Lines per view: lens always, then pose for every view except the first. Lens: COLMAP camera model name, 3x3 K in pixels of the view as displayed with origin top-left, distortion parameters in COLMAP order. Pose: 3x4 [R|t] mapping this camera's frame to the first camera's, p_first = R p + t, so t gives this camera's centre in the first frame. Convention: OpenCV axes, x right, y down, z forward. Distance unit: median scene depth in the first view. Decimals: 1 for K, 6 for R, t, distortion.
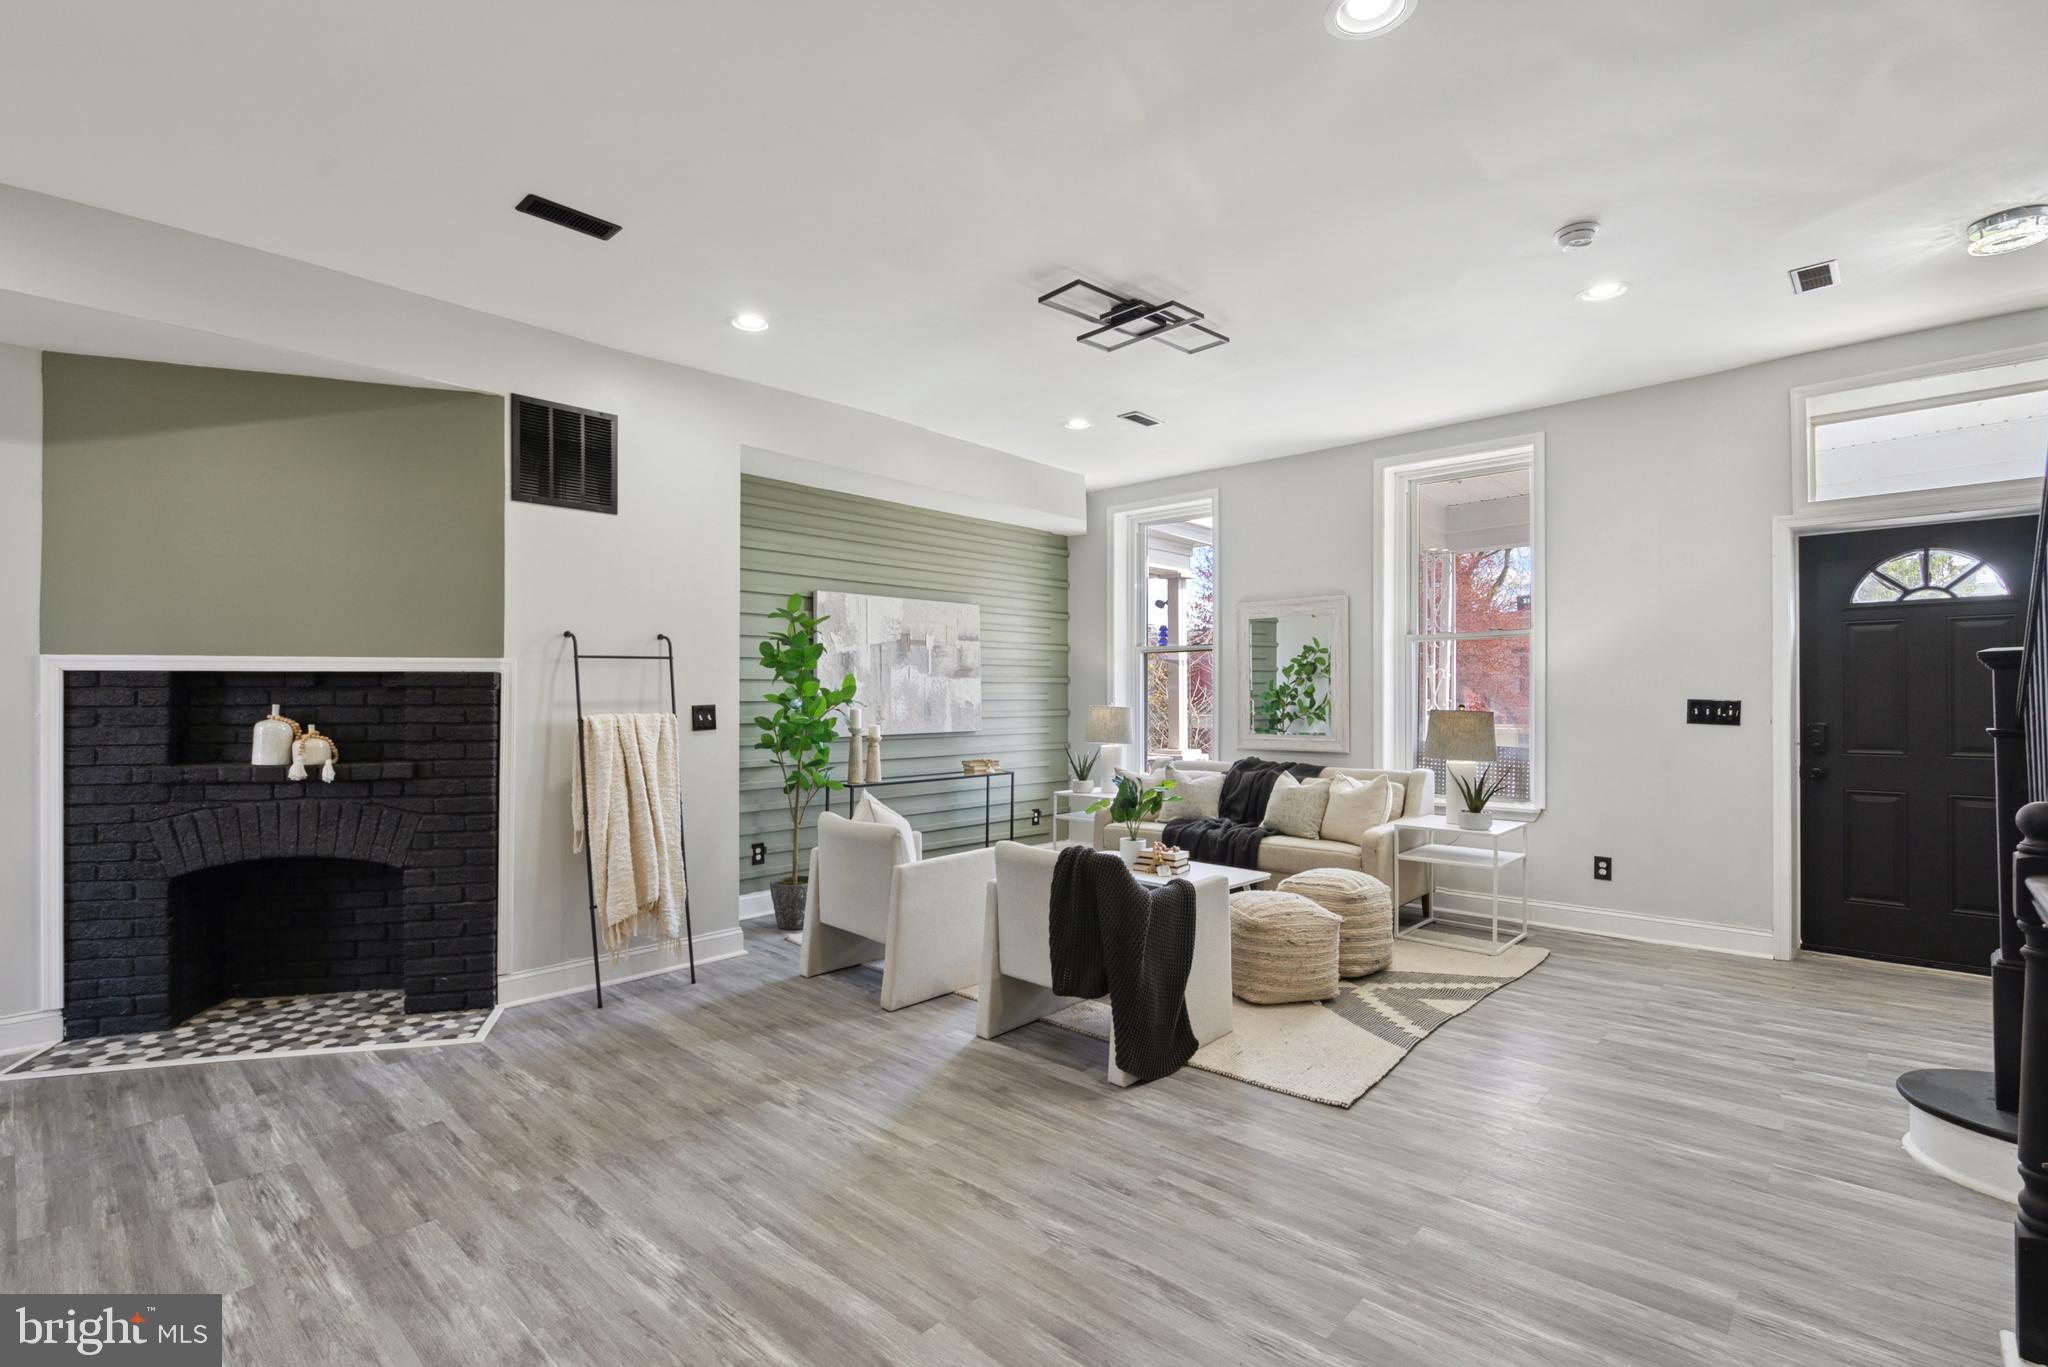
lens RADIAL K [[945.2, 0, 1017.2], [0, 945.2, 690.9], [0, 0, 1]] dist [-0.005247, 0.002096]
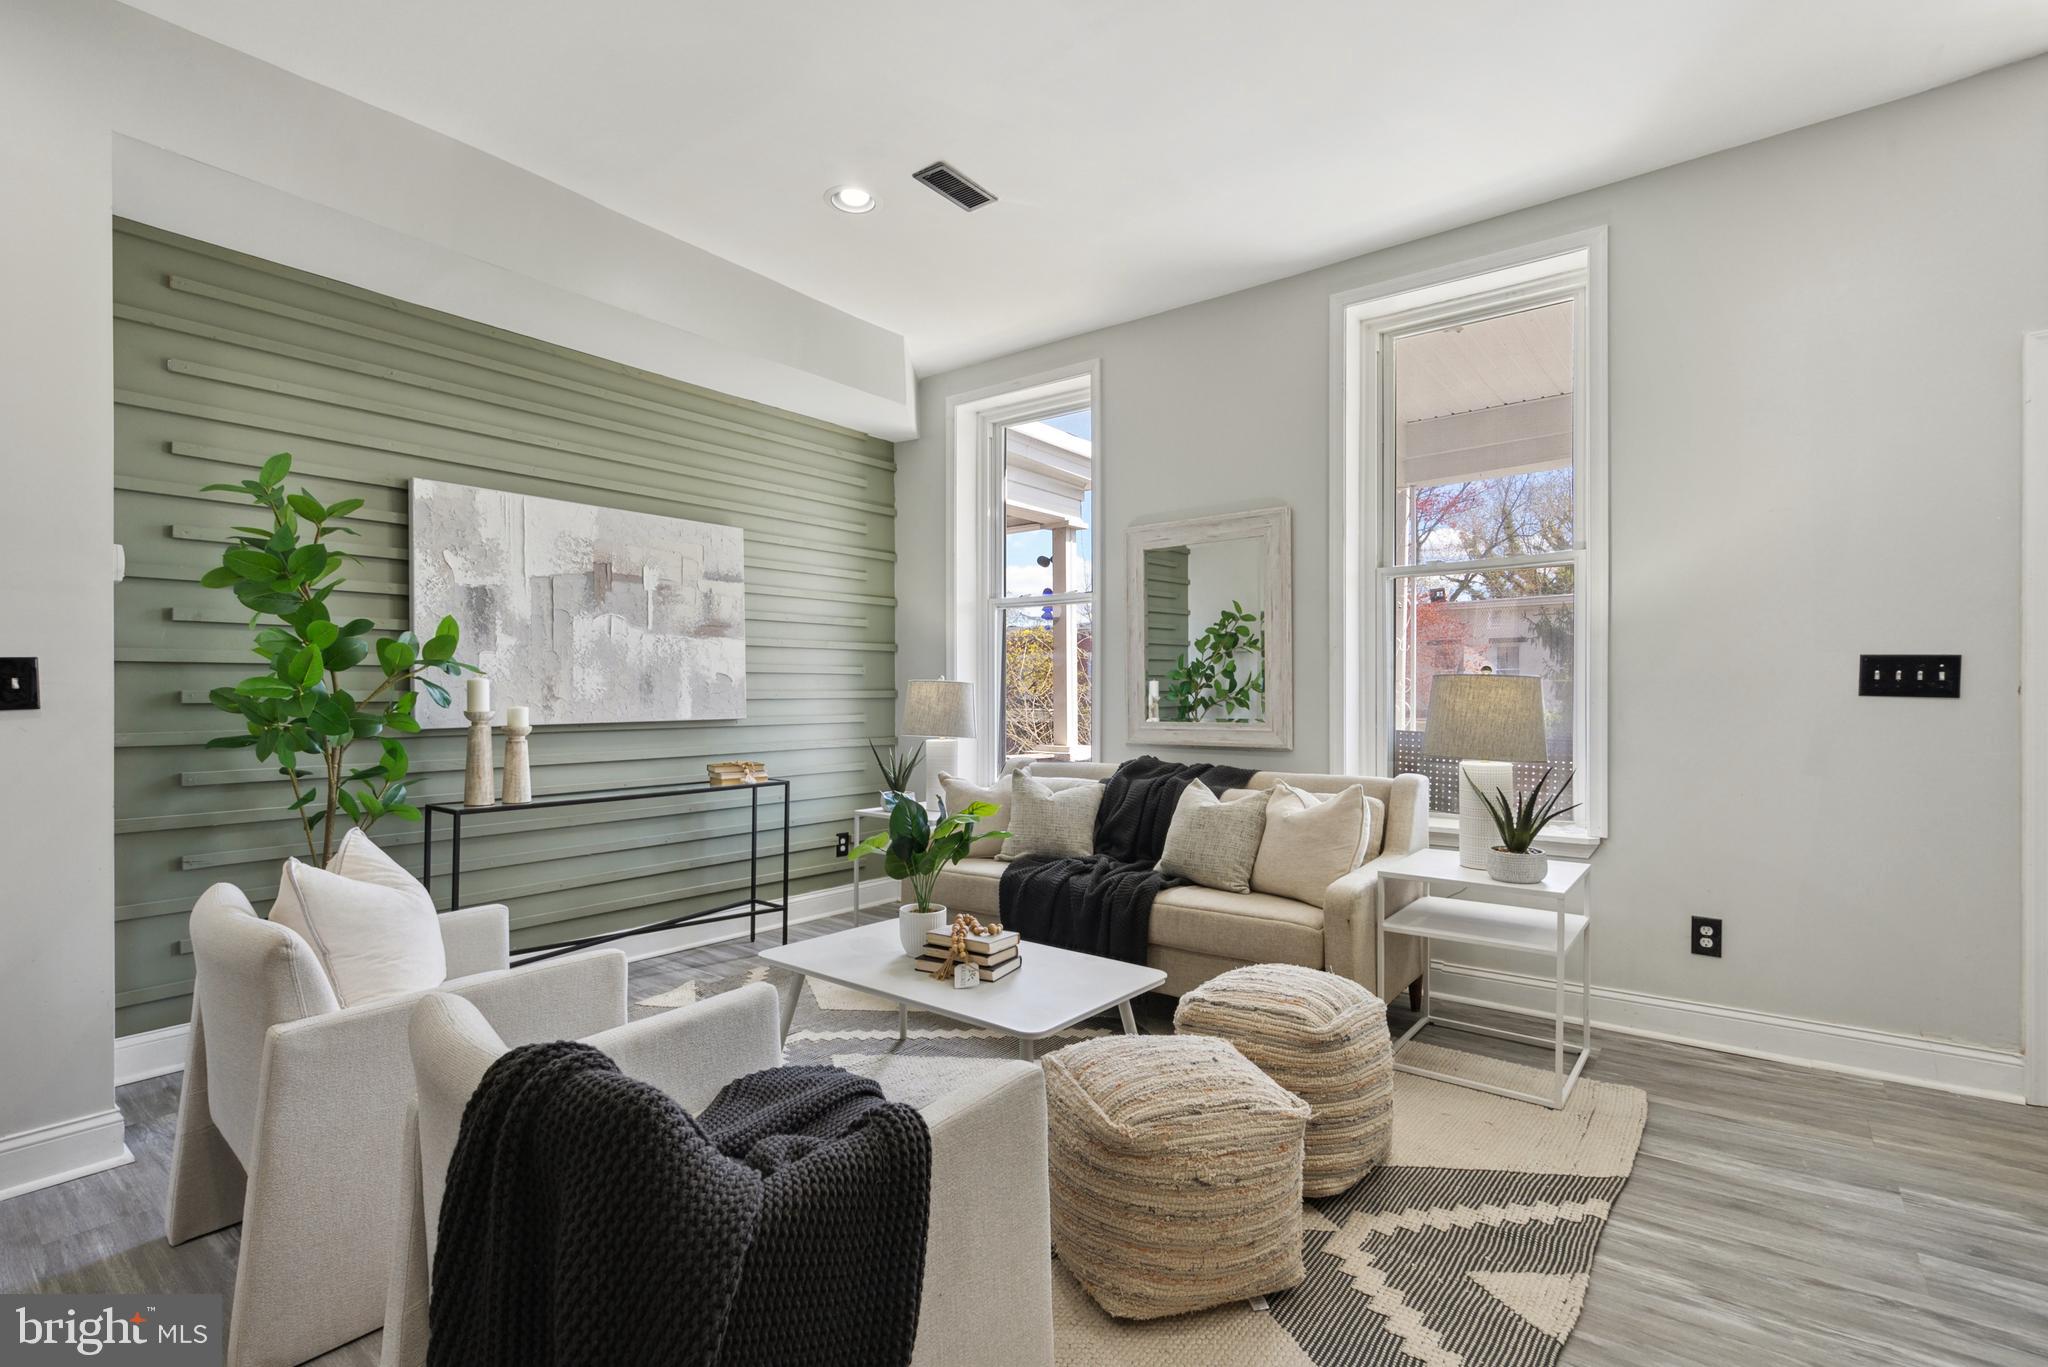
lens RADIAL K [[945.2, 0, 1025.5], [0, 945.2, 692.4], [0, 0, 1]] dist [-0.005247, 0.002096]
pose [[0.995757, -0.000905, 0.092022, 0.146952], [0.000446, 0.999987, 0.005006, 0.031578], [-0.092025, -0.004944, 0.995744, 0.499159]]
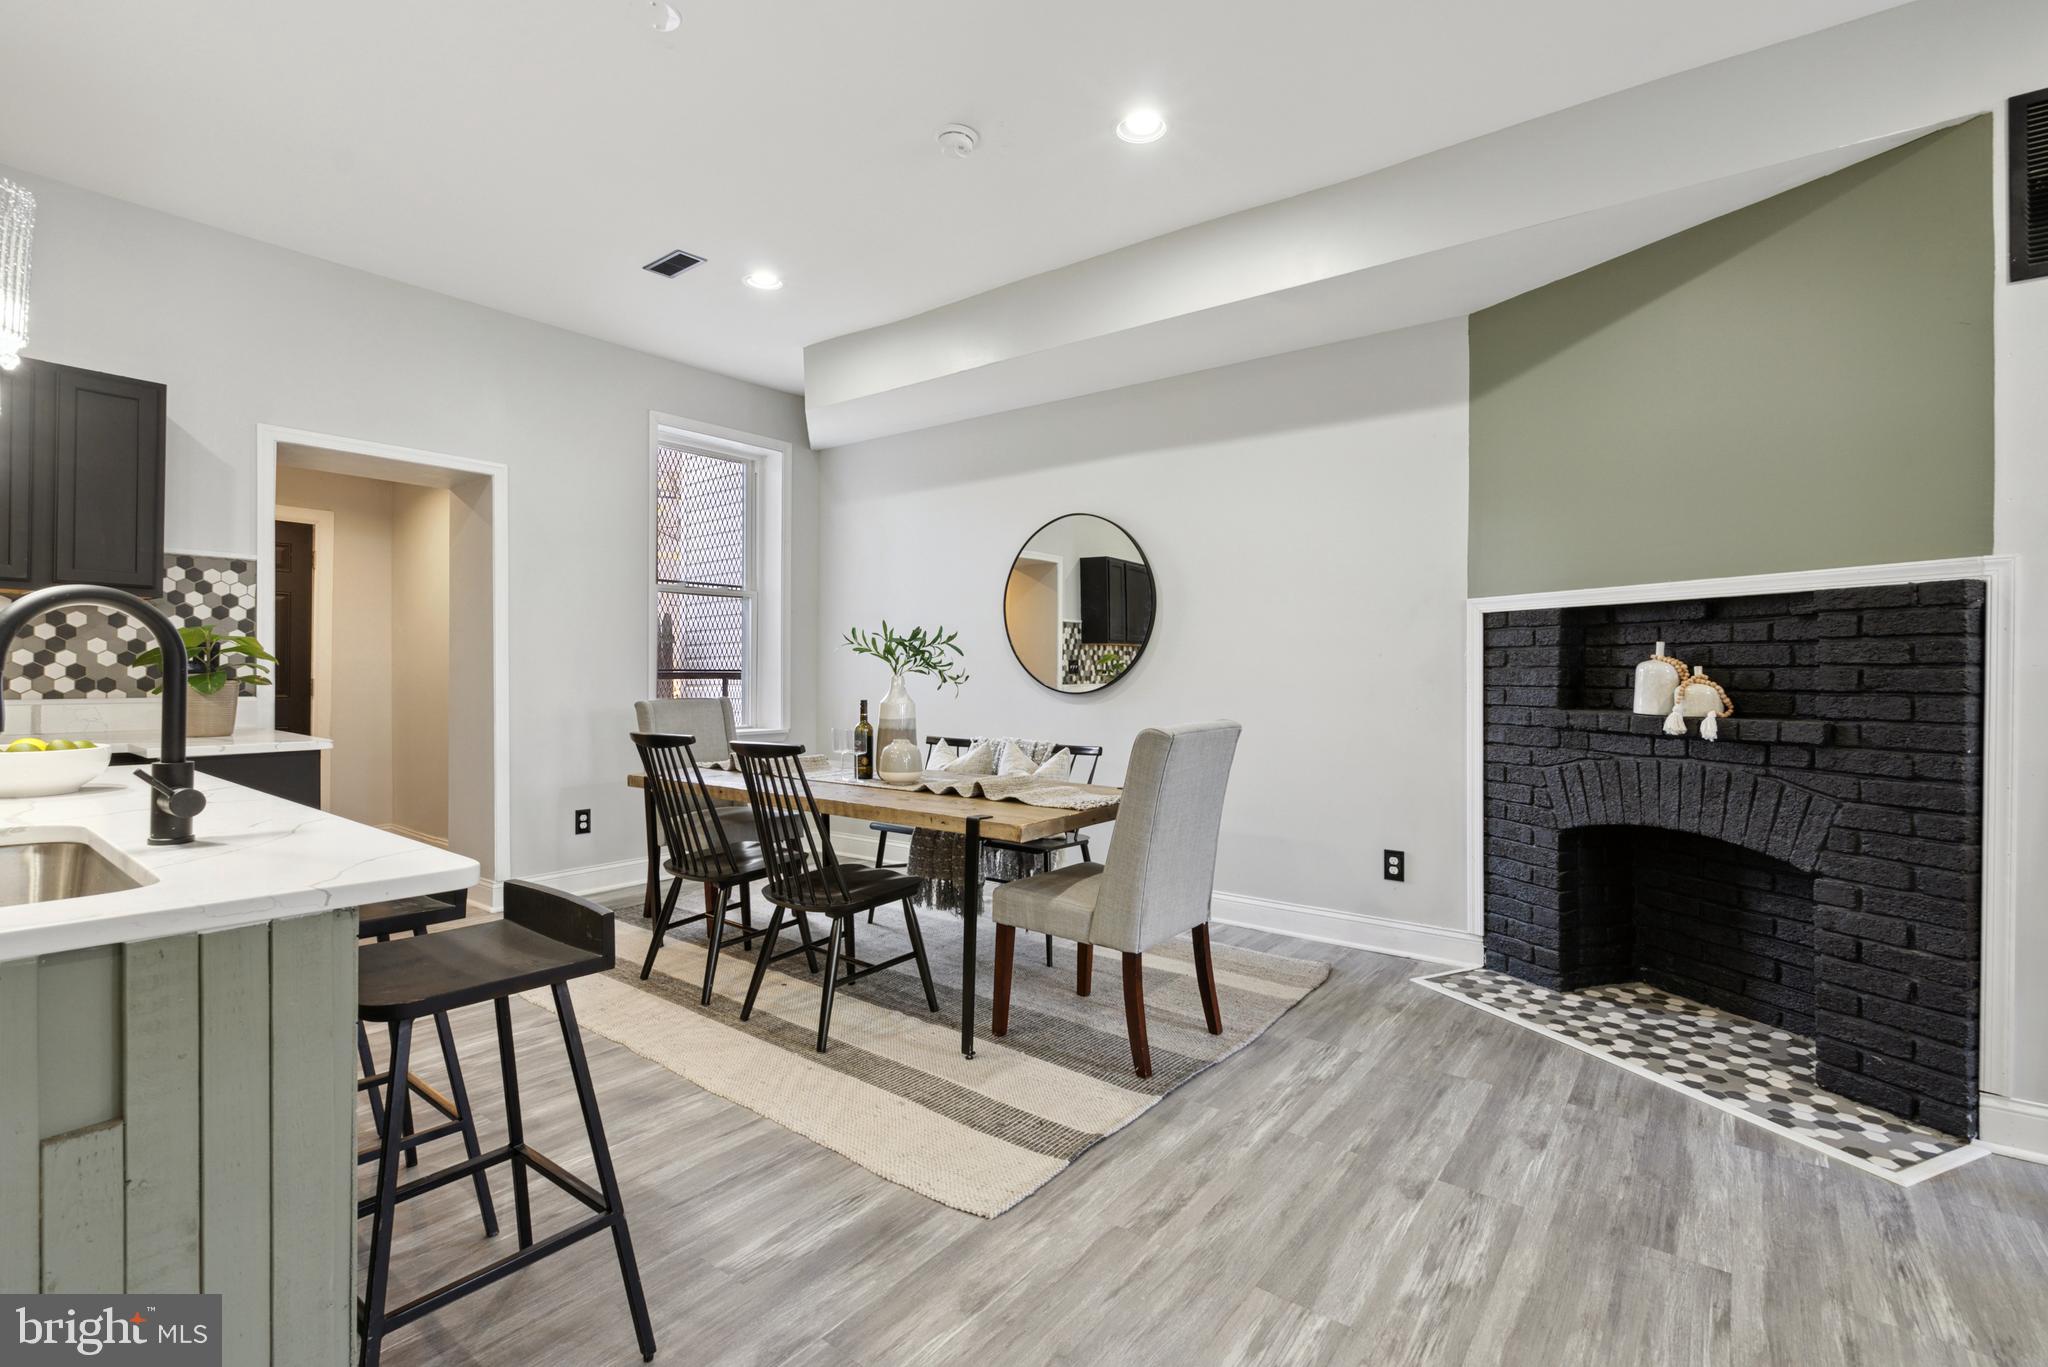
lens RADIAL K [[945.2, 0, 1020.1], [0, 945.2, 669.0], [0, 0, 1]] dist [-0.005247, 0.002096]
pose [[0.097156, -0.002354, -0.995266, -0.016834], [0.000473, 0.999997, -0.002319, 0.033293], [0.995269, -0.000245, 0.097157, 0.303445]]
